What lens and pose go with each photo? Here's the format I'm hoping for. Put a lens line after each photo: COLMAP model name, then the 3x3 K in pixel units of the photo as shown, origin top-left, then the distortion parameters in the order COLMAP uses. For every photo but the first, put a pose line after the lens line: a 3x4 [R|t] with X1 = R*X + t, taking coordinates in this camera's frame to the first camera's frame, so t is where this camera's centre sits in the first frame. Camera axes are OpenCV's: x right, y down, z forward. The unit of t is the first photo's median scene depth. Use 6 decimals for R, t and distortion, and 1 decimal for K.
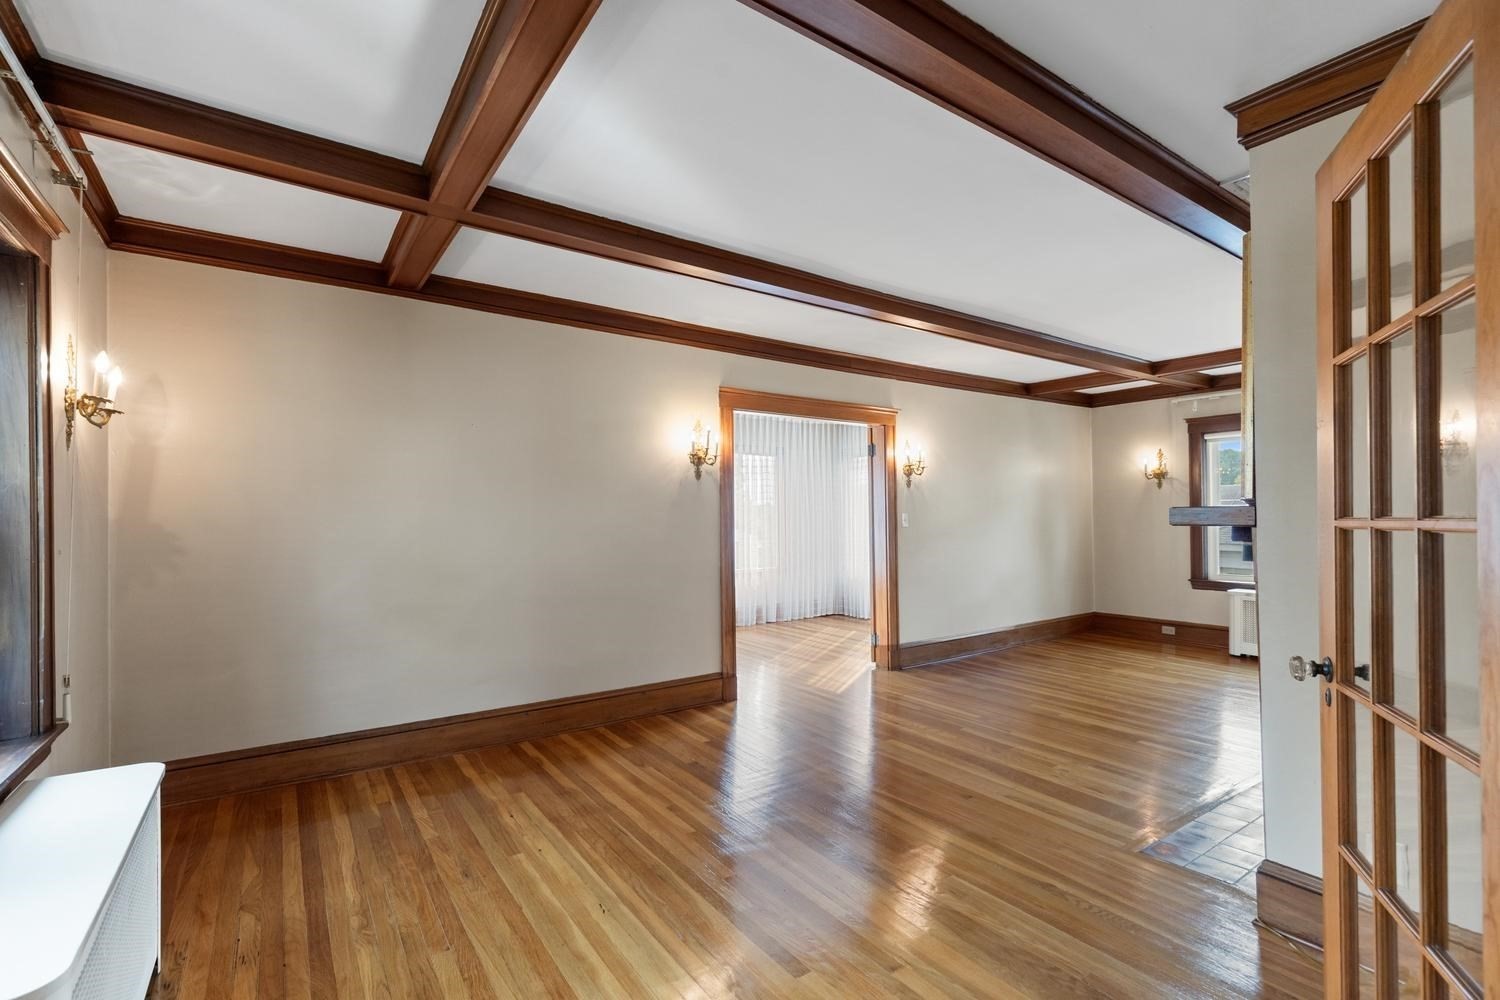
lens RADIAL K [[675.9, 0, 741.9], [0, 675.9, 511.6], [0, 0, 1]] dist [-0.006292, -0.000821]
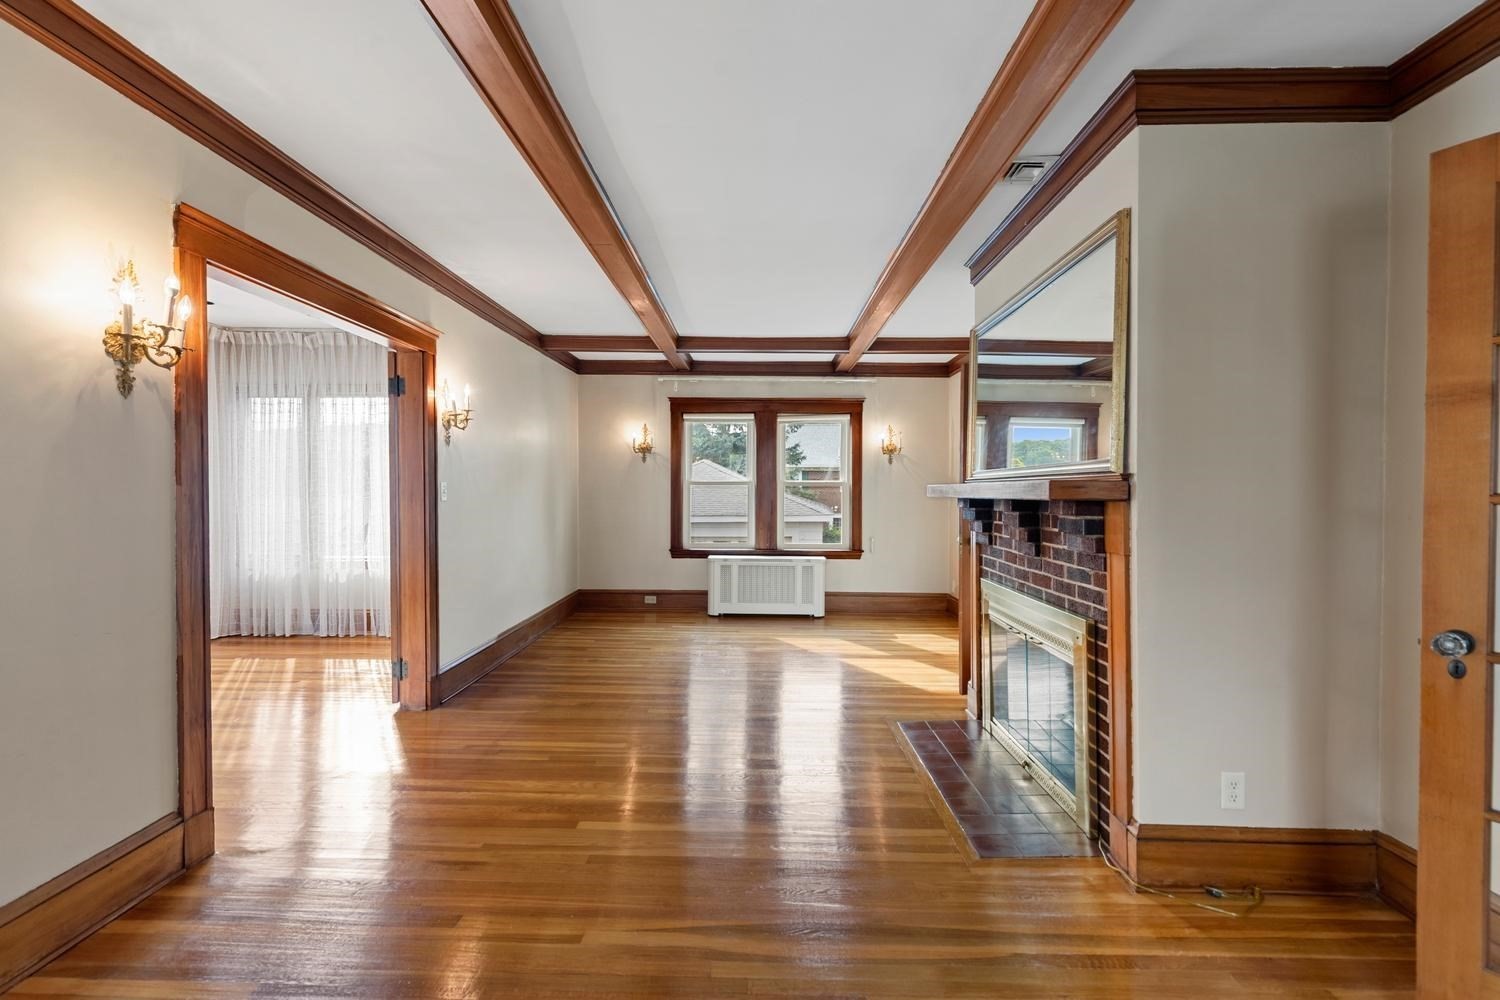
lens RADIAL K [[675.9, 0, 755.0], [0, 675.9, 495.3], [0, 0, 1]] dist [-0.006292, -0.000821]
pose [[0.571495, 0.001763, 0.820604, -0.150592], [-0.013007, 0.999892, 0.006910, 0.007398], [-0.820502, -0.014623, 0.571456, 0.328000]]
